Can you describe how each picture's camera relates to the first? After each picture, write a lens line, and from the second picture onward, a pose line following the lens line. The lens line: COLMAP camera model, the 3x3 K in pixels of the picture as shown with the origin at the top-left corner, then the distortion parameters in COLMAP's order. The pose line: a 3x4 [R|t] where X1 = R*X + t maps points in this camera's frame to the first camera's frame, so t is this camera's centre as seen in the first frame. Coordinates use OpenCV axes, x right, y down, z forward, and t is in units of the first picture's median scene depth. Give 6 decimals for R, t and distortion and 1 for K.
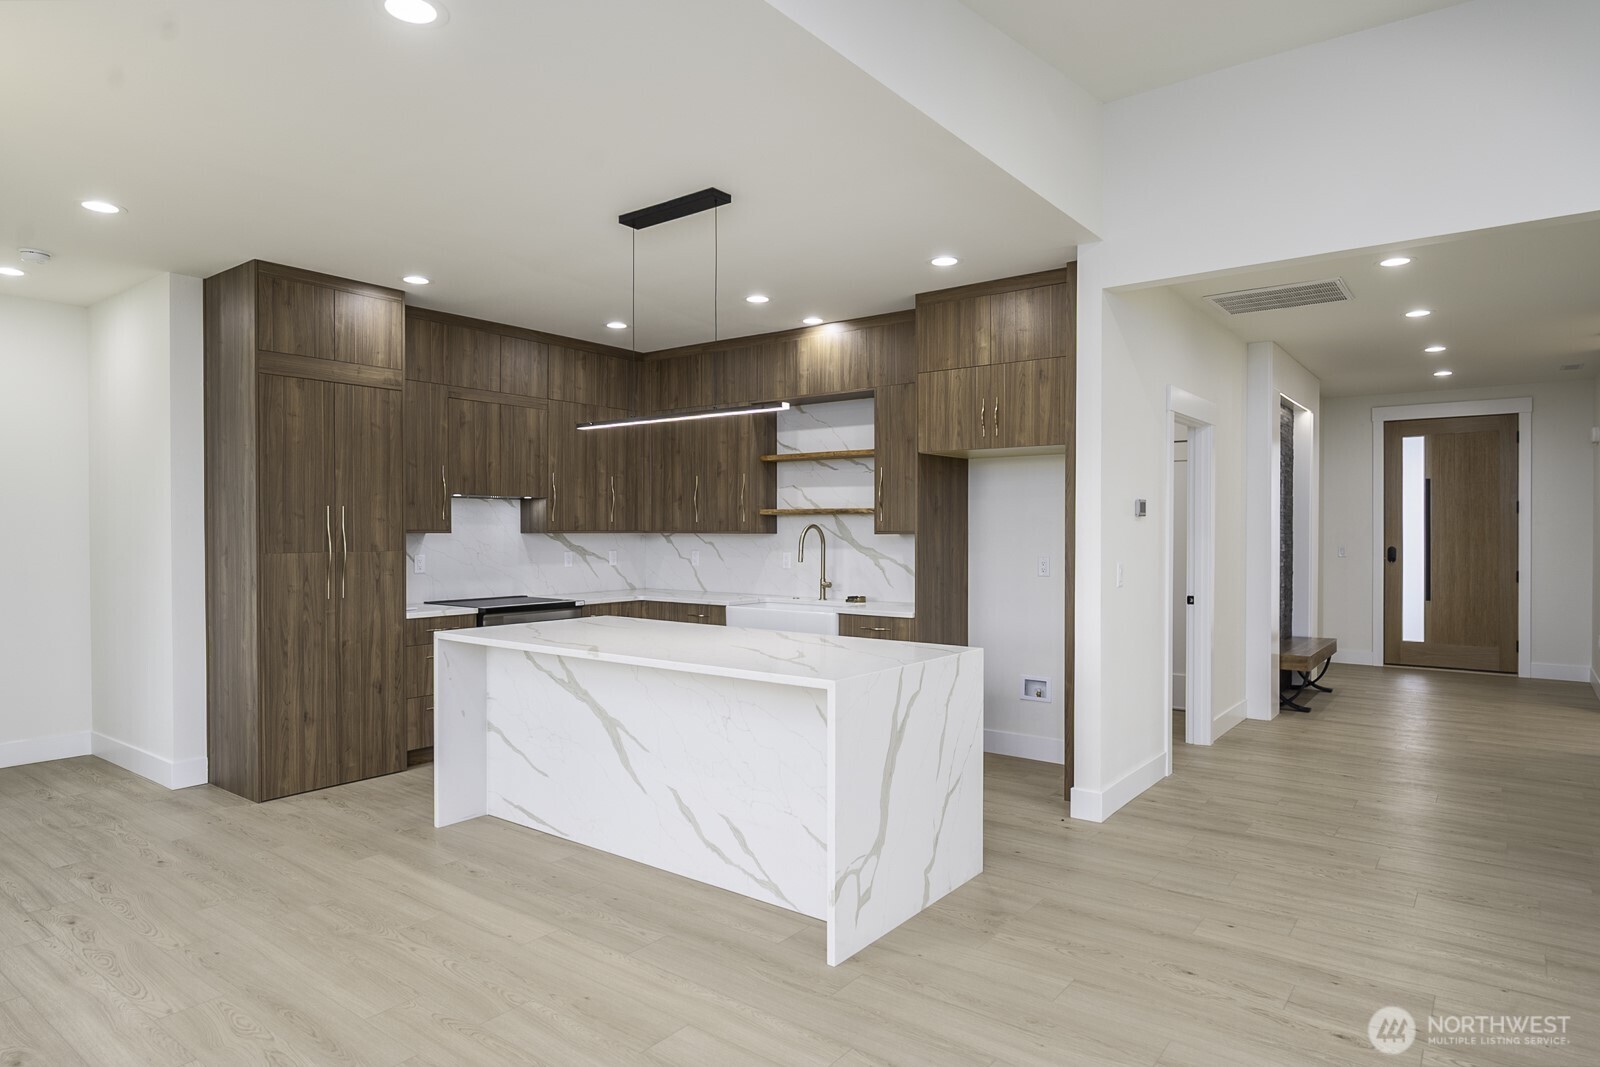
lens RADIAL K [[934.5, 0, 805.4], [0, 934.5, 538.6], [0, 0, 1]] dist [0.006129, -0.003793]
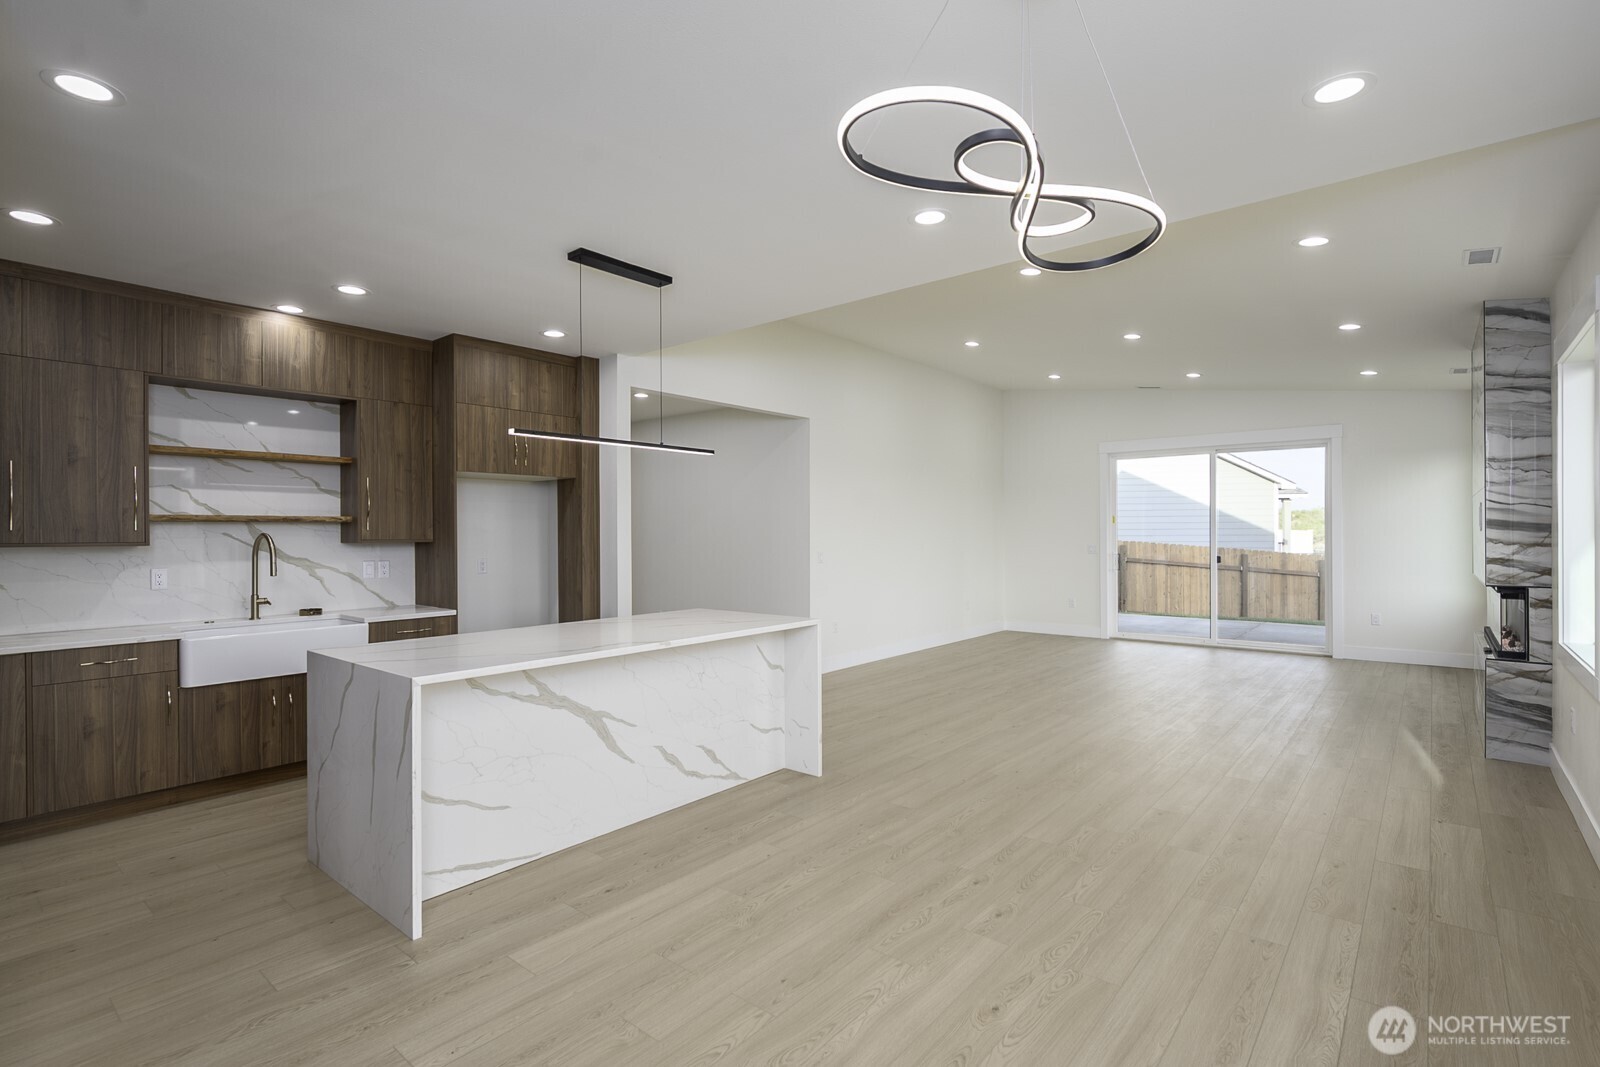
lens RADIAL K [[761.1, 0, 802.9], [0, 761.1, 535.2], [0, 0, 1]] dist [0.000772, -0.000106]
pose [[0.036108, -0.003341, 0.999342, -1.027717], [0.016744, 0.999856, 0.002738, -0.010427], [-0.999208, 0.016634, 0.036159, 0.691735]]
